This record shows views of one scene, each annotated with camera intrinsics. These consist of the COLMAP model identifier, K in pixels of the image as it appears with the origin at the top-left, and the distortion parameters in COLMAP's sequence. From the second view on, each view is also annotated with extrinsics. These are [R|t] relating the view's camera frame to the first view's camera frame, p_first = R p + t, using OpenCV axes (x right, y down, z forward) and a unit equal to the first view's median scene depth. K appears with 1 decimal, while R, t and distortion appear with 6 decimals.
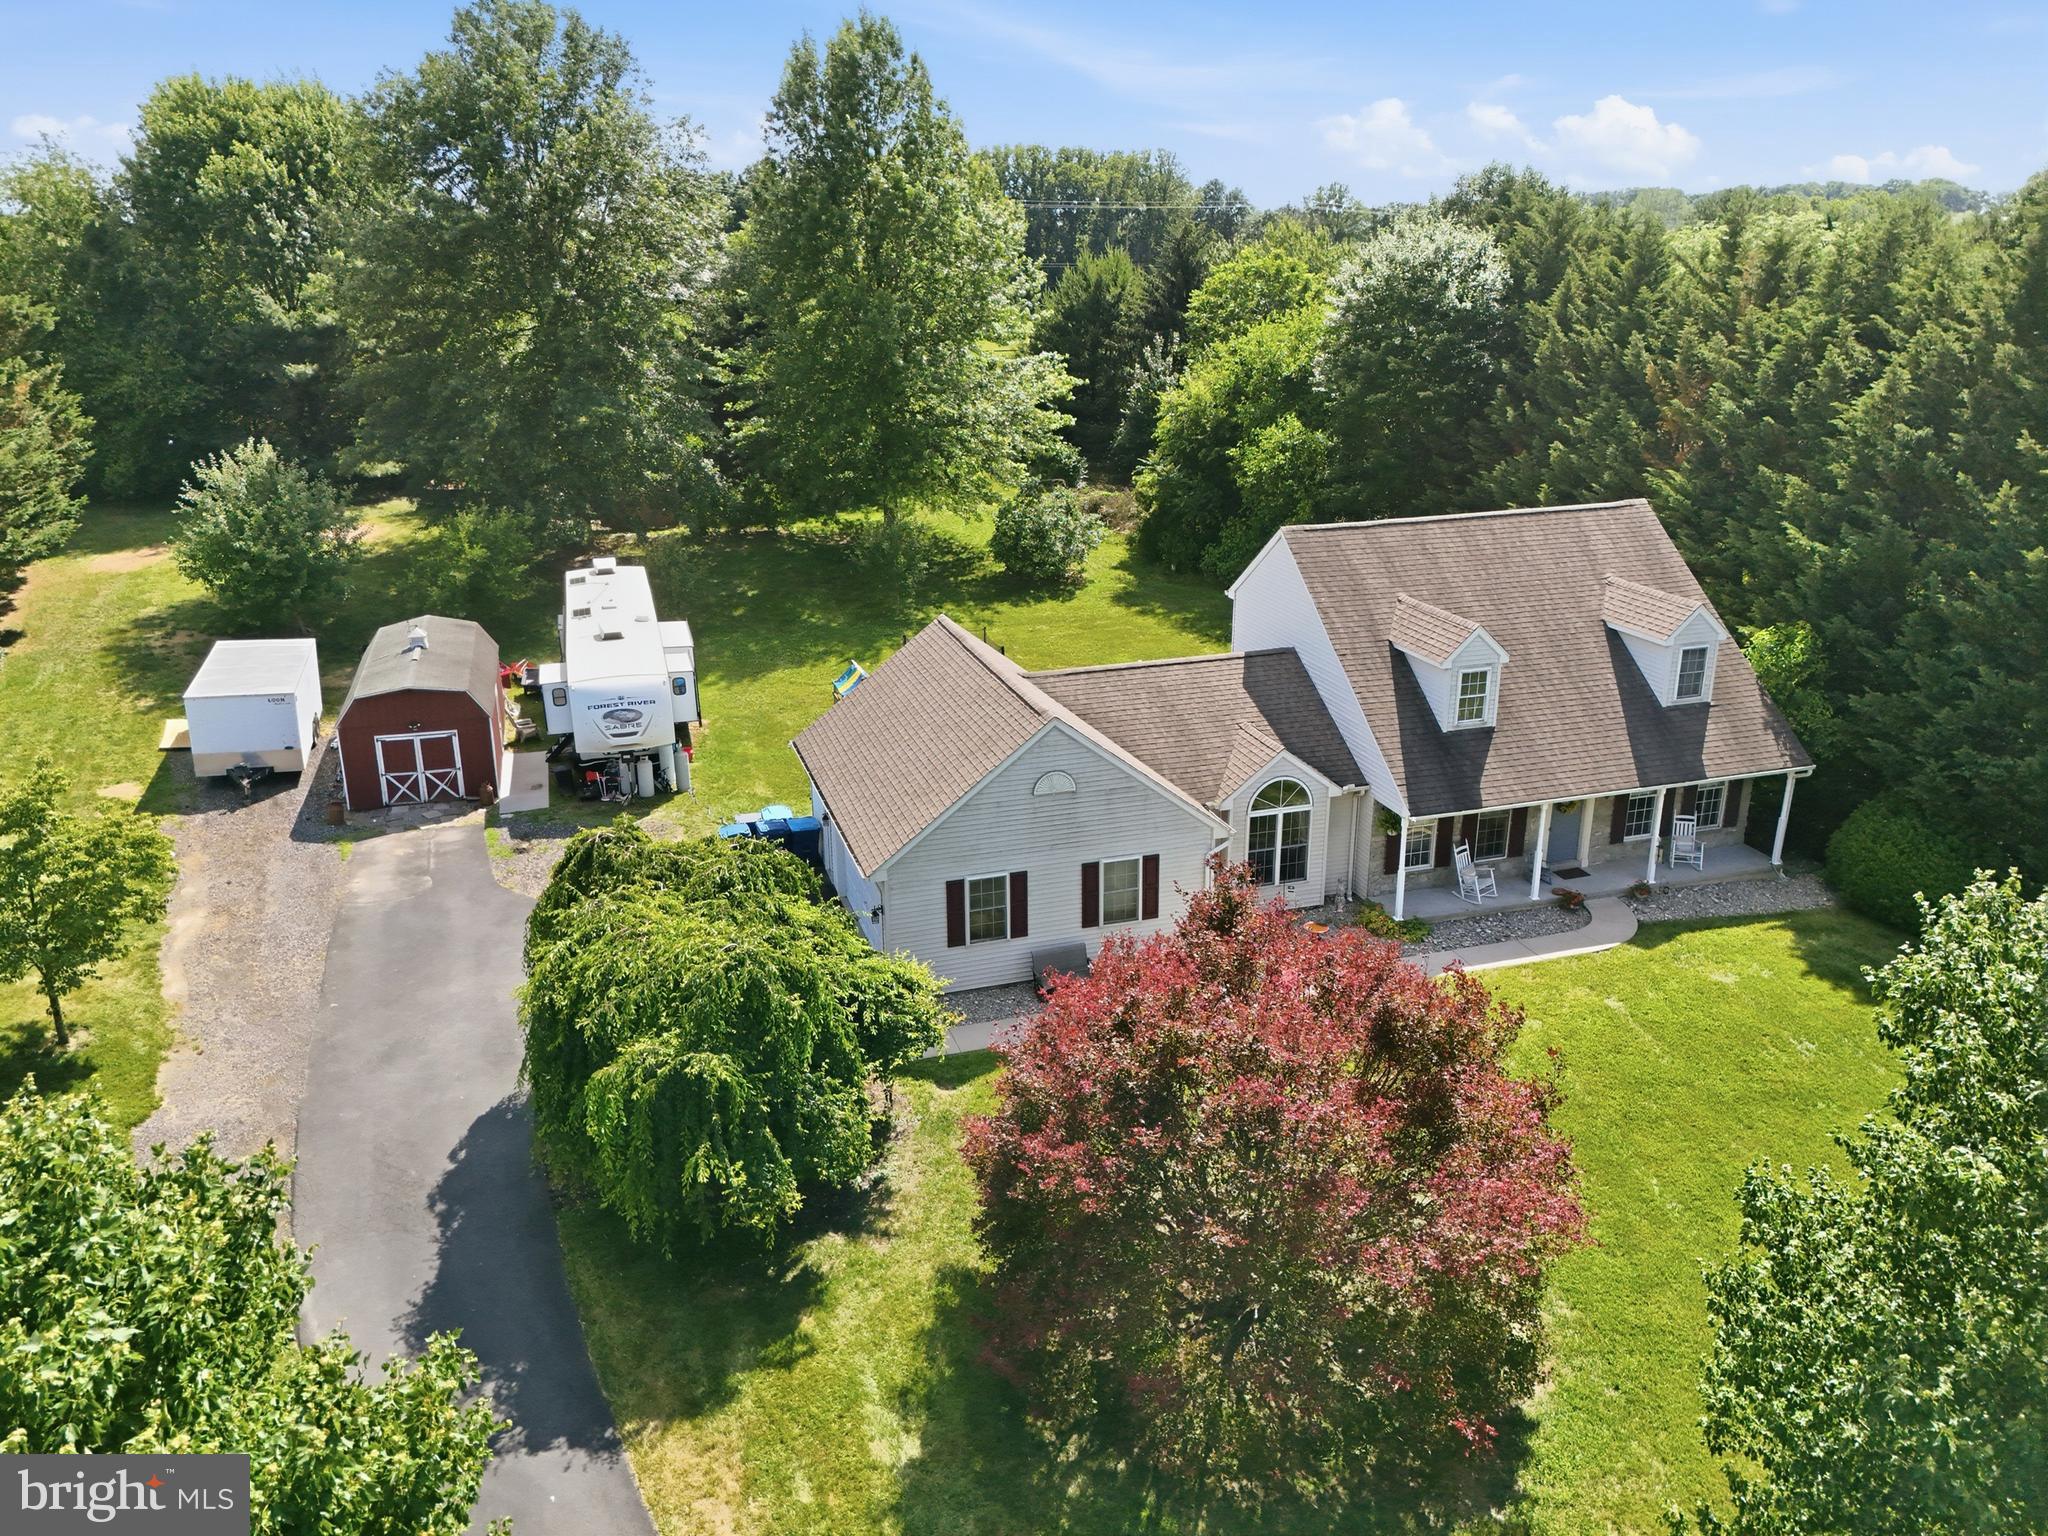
lens RADIAL K [[1494.9, 0, 1027.5], [0, 1494.9, 795.6], [0, 0, 1]] dist [0.039040, 0.000660]
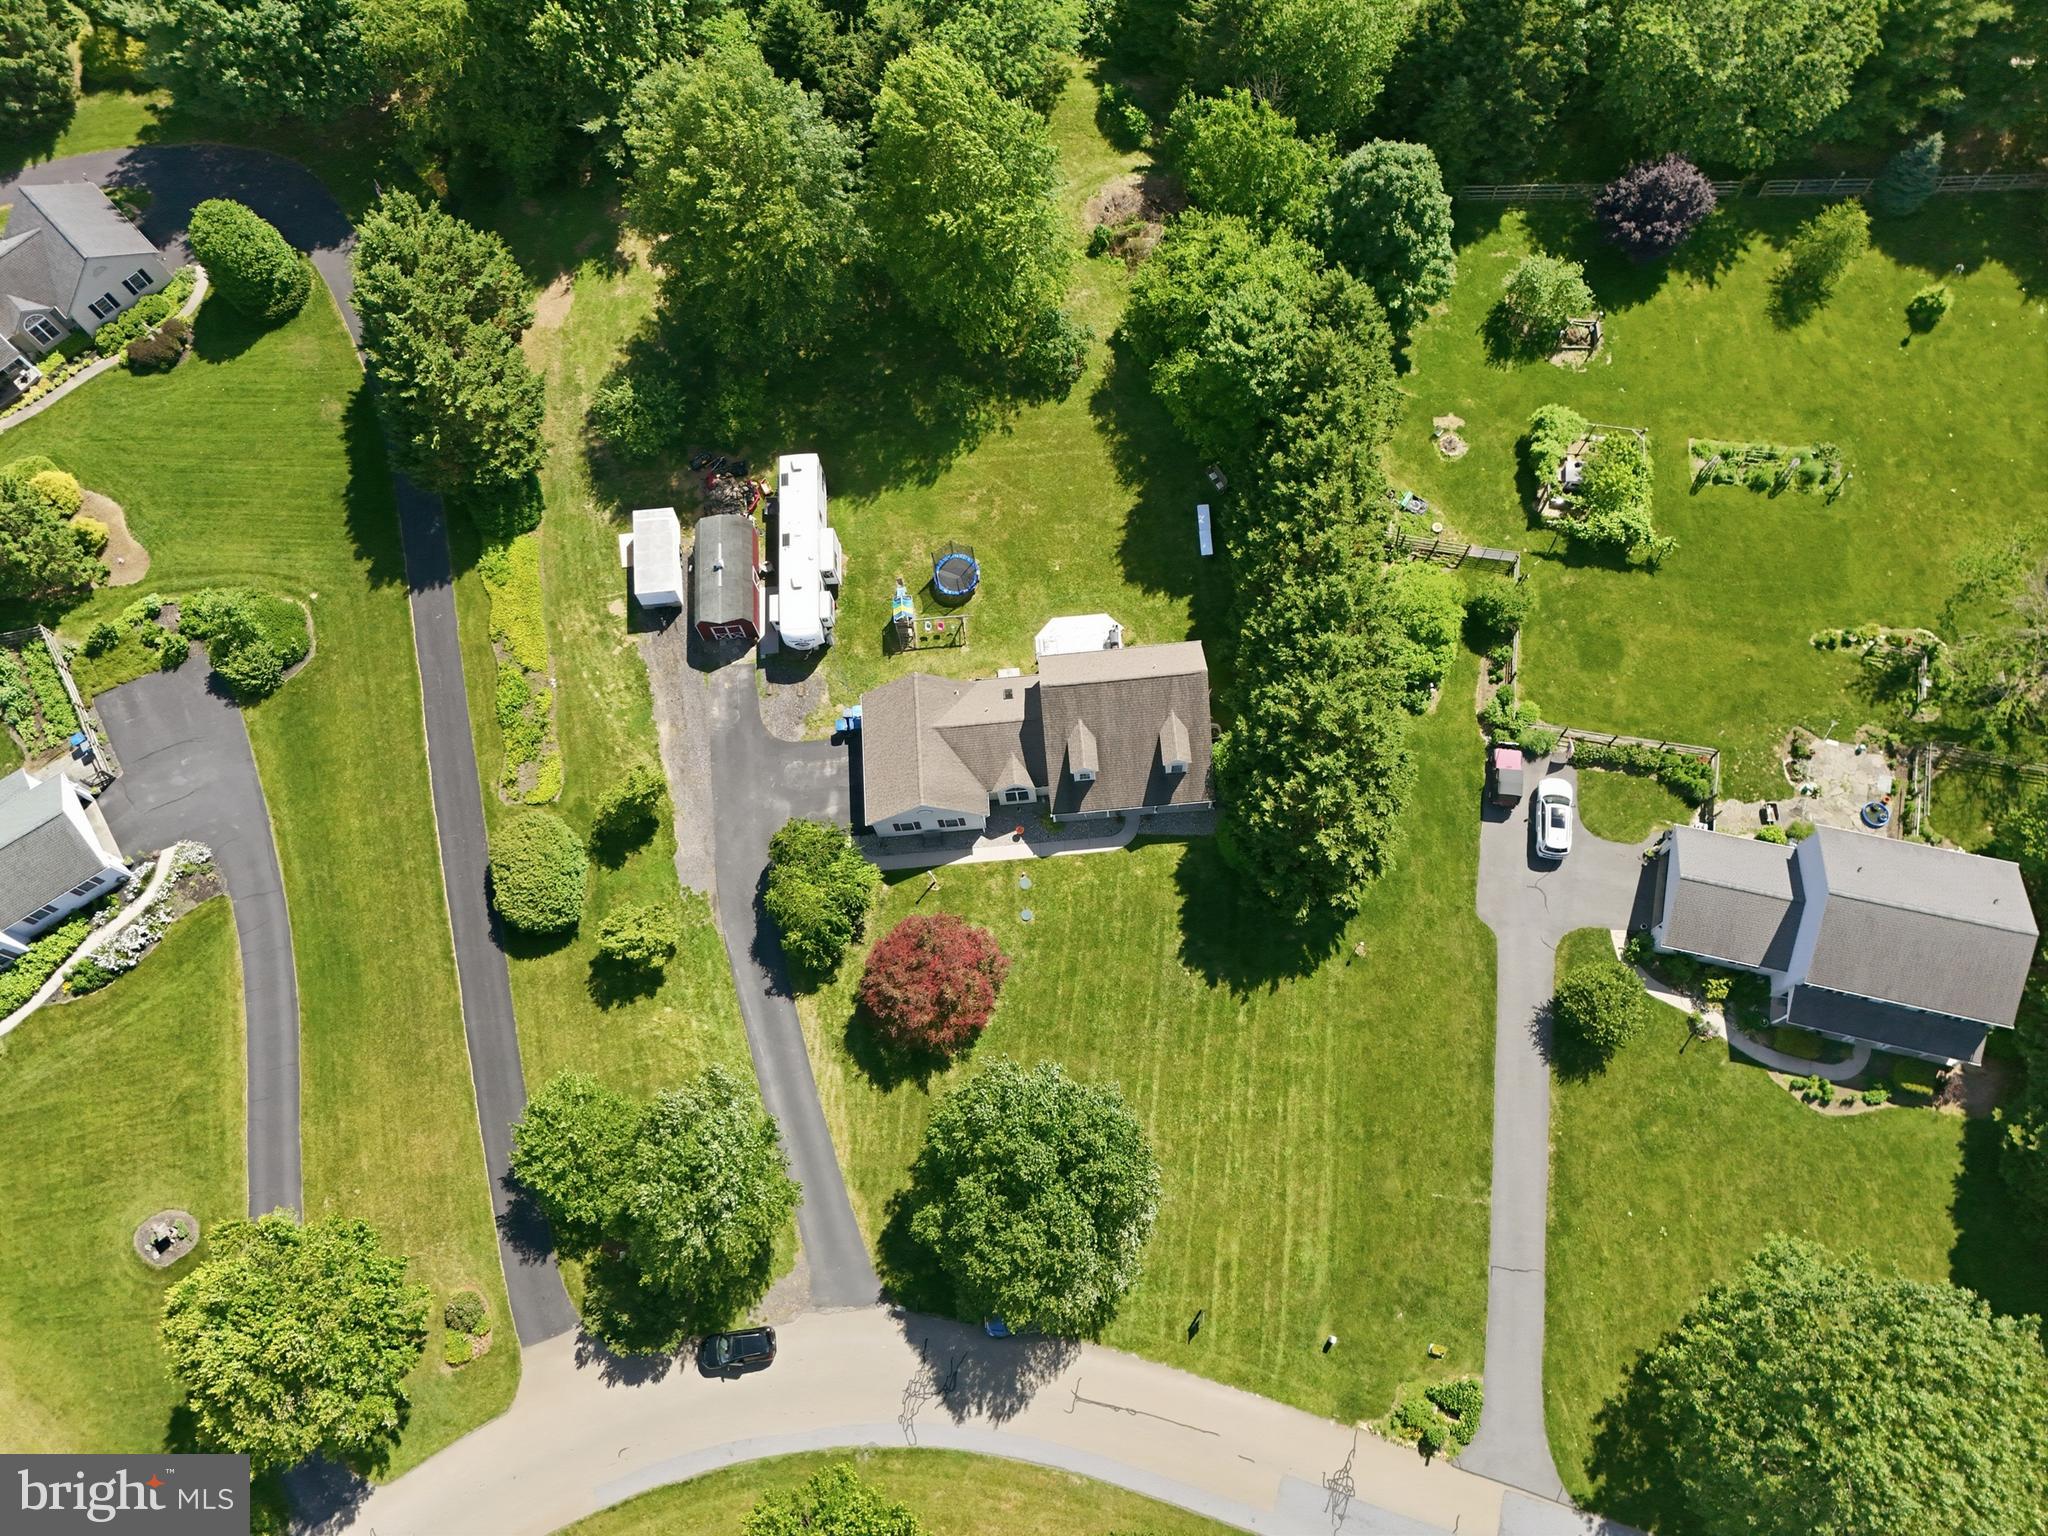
lens RADIAL K [[1499.9, 0, 1032.8], [0, 1499.9, 769.9], [0, 0, 1]] dist [0.079659, -0.074544]
pose [[0.972777, 0.197845, -0.120671, 0.516593], [-0.035614, 0.642161, 0.765742, -2.132160], [0.228988, -0.740599, 0.631725, -0.756108]]
